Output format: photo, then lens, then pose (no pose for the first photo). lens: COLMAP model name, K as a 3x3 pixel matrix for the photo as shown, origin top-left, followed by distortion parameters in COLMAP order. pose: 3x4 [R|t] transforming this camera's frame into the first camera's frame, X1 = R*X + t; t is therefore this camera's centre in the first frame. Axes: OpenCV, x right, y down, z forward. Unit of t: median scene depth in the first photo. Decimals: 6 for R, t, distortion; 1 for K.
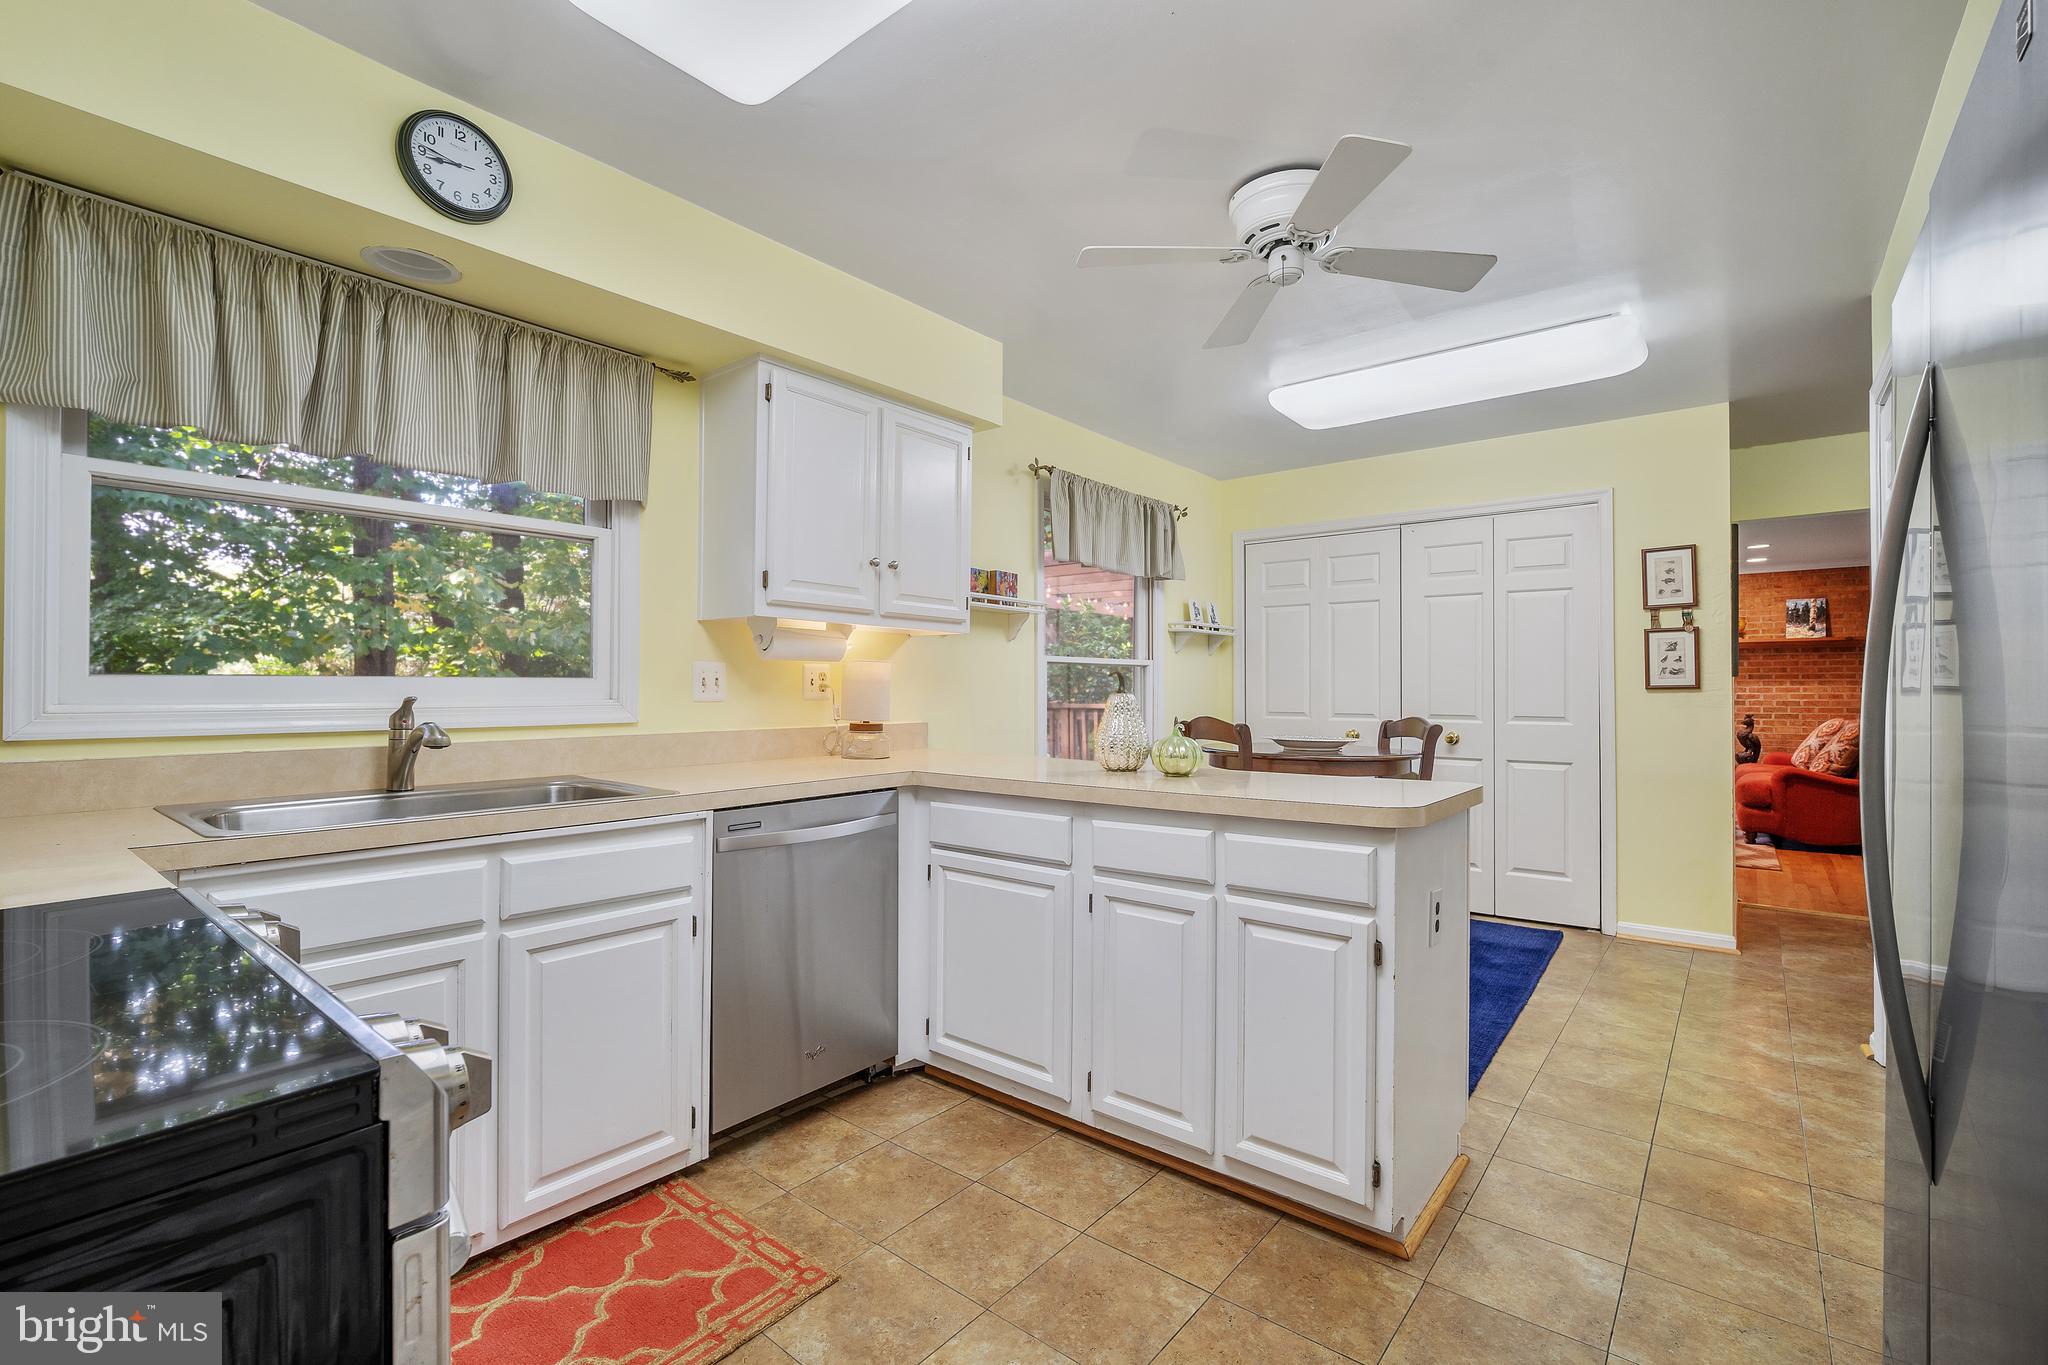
lens RADIAL K [[899.3, 0, 1018.9], [0, 899.3, 686.2], [0, 0, 1]] dist [-0.016029, 0.003388]
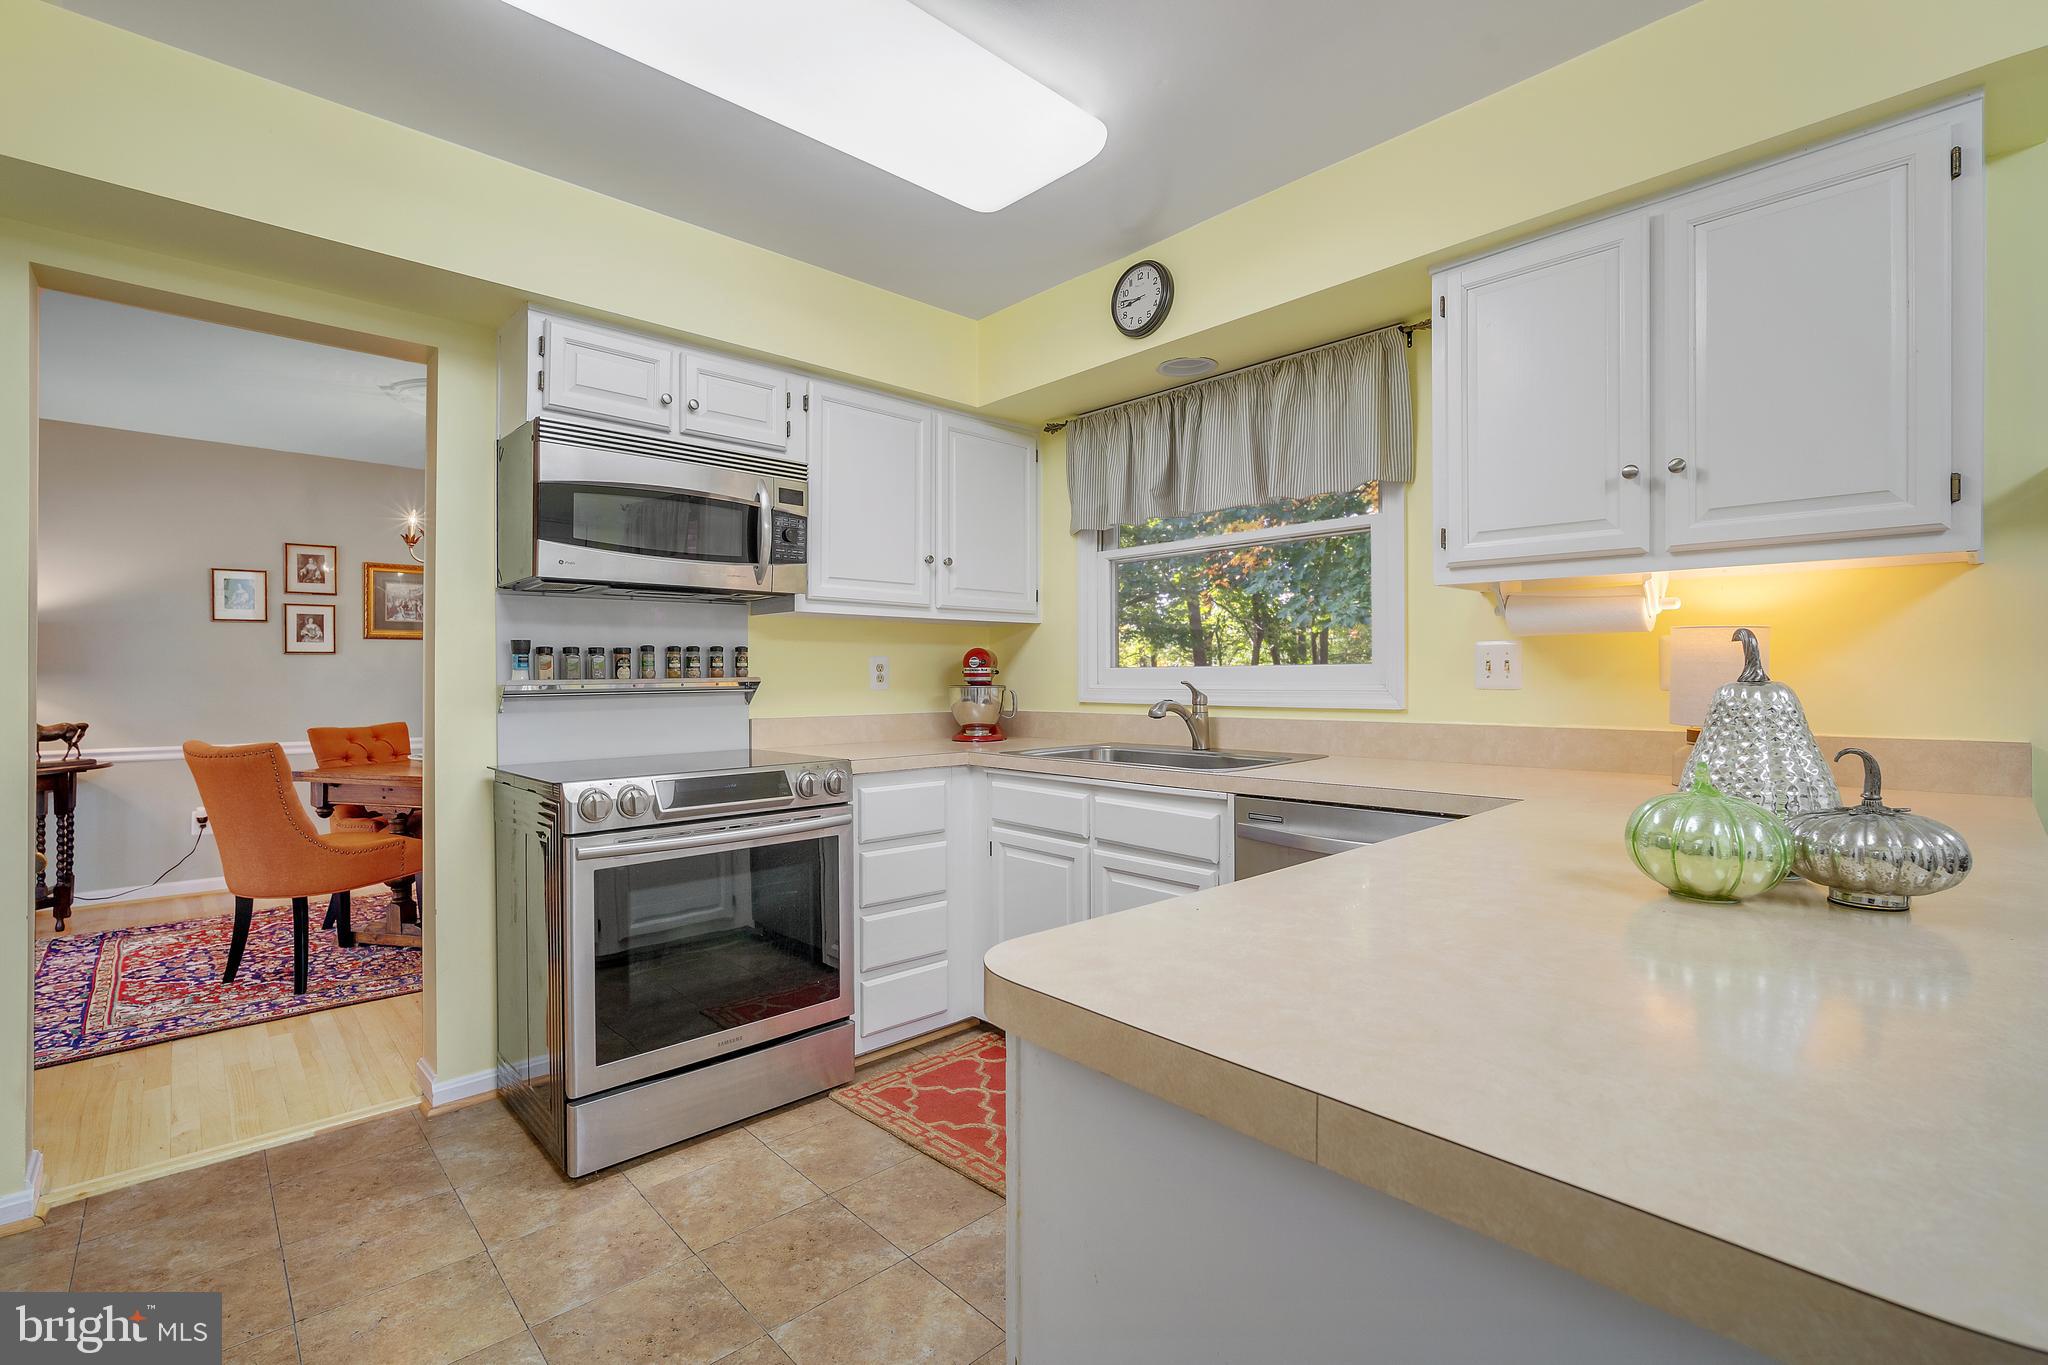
lens RADIAL K [[899.3, 0, 1026.2], [0, 899.3, 675.3], [0, 0, 1]] dist [-0.016029, 0.003388]
pose [[-0.126793, -0.000740, -0.991929, 0.622988], [0.006288, 0.999979, -0.001550, 0.003398], [0.991909, -0.006434, -0.126786, 0.797178]]
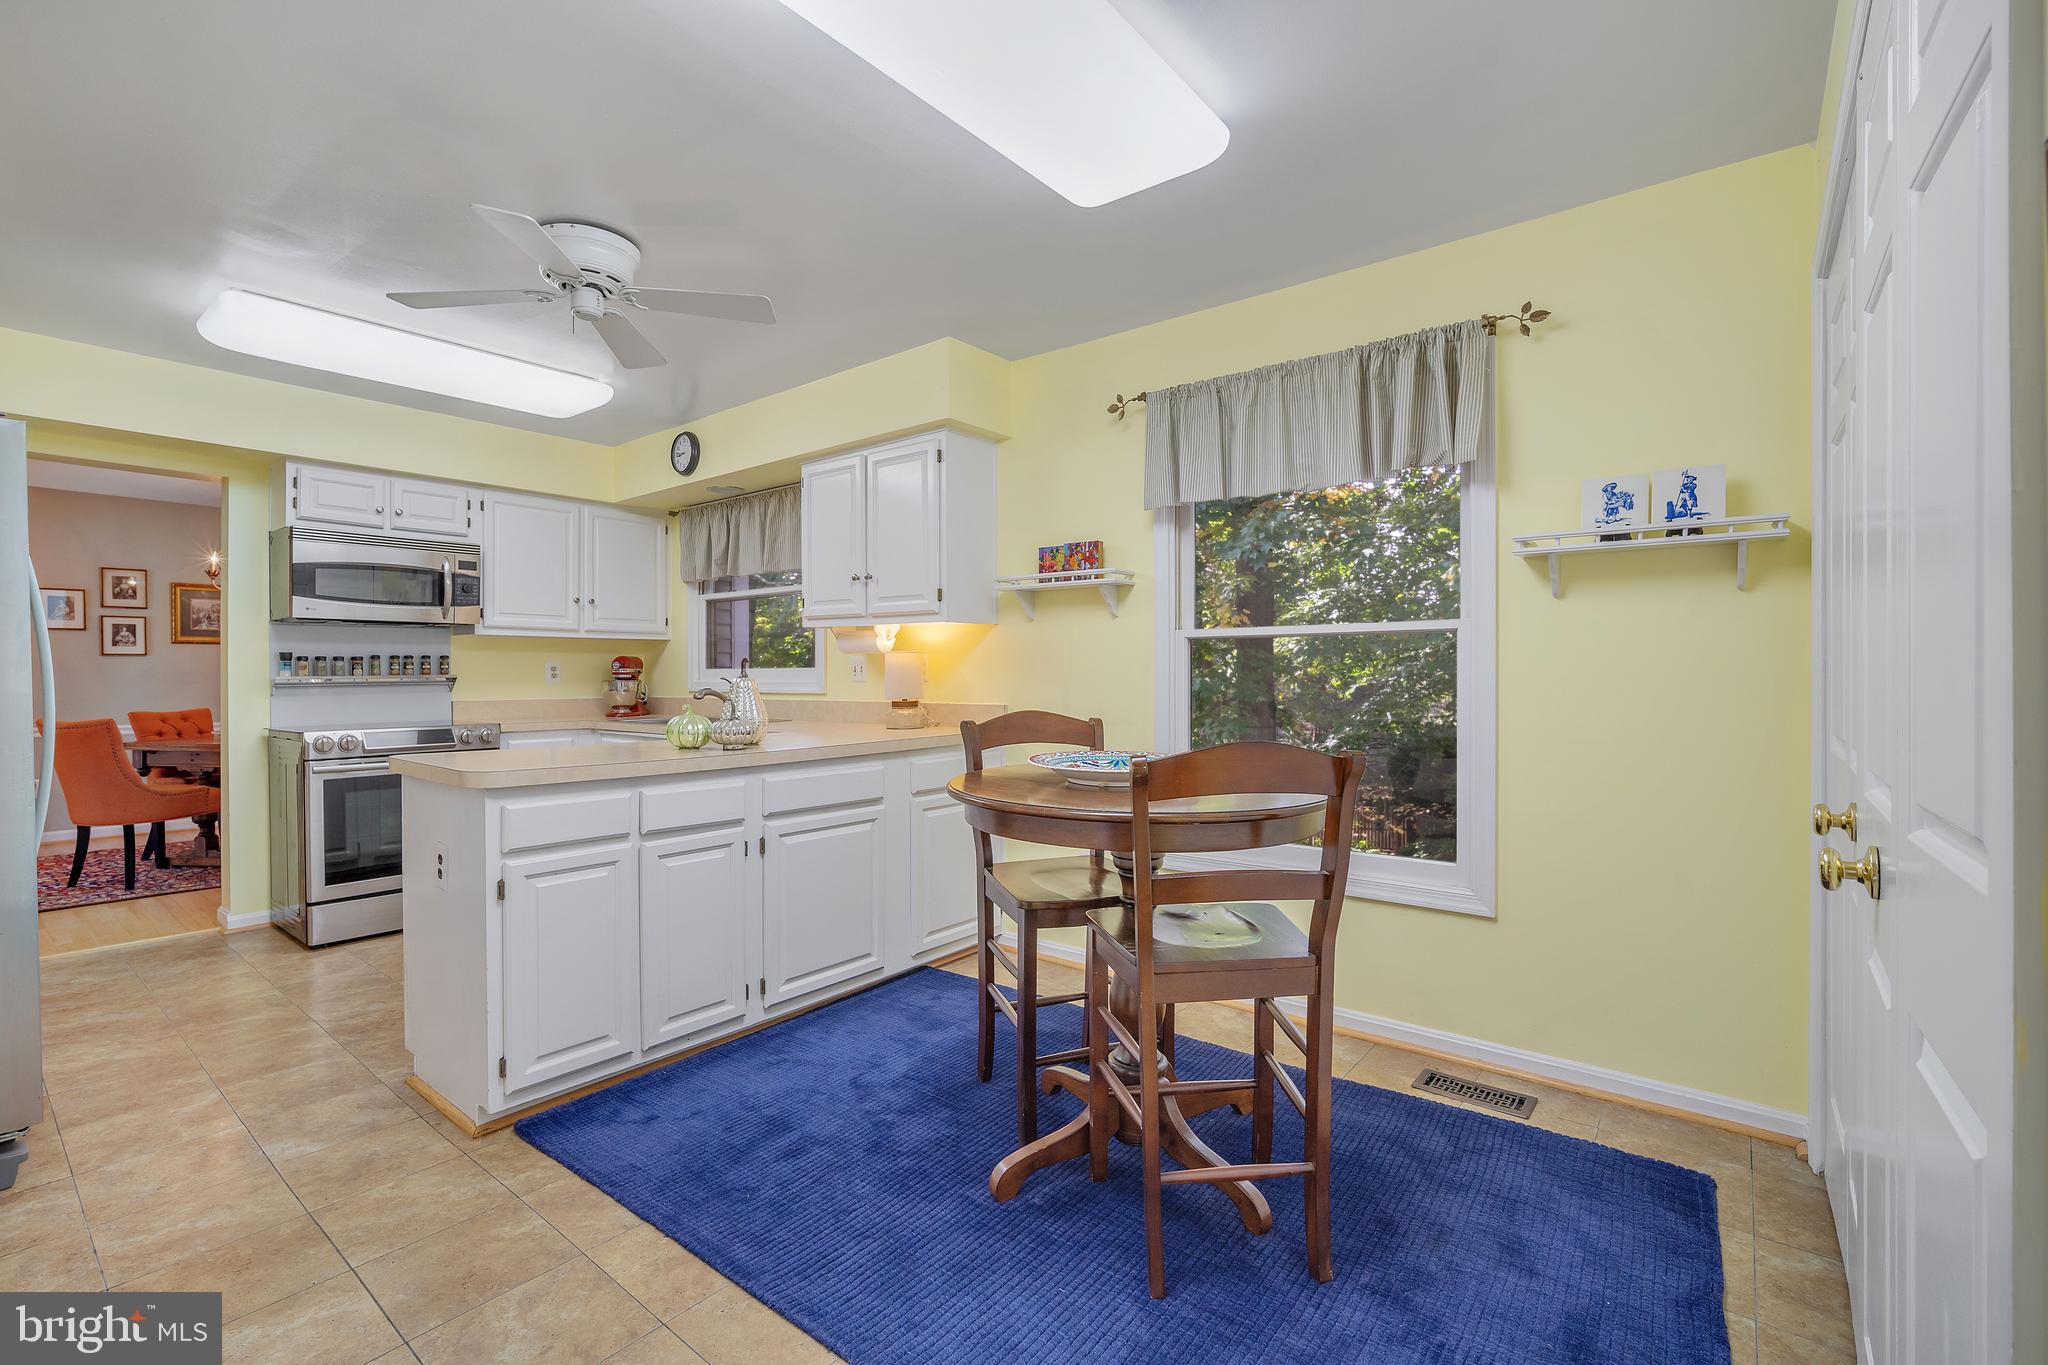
lens RADIAL K [[899.3, 0, 1028.6], [0, 899.3, 682.3], [0, 0, 1]] dist [-0.016029, 0.003388]
pose [[0.010619, 0.008623, -0.999906, 1.411754], [0.004127, 0.999954, 0.008668, 0.006259], [0.999935, -0.004218, 0.010583, 1.508196]]
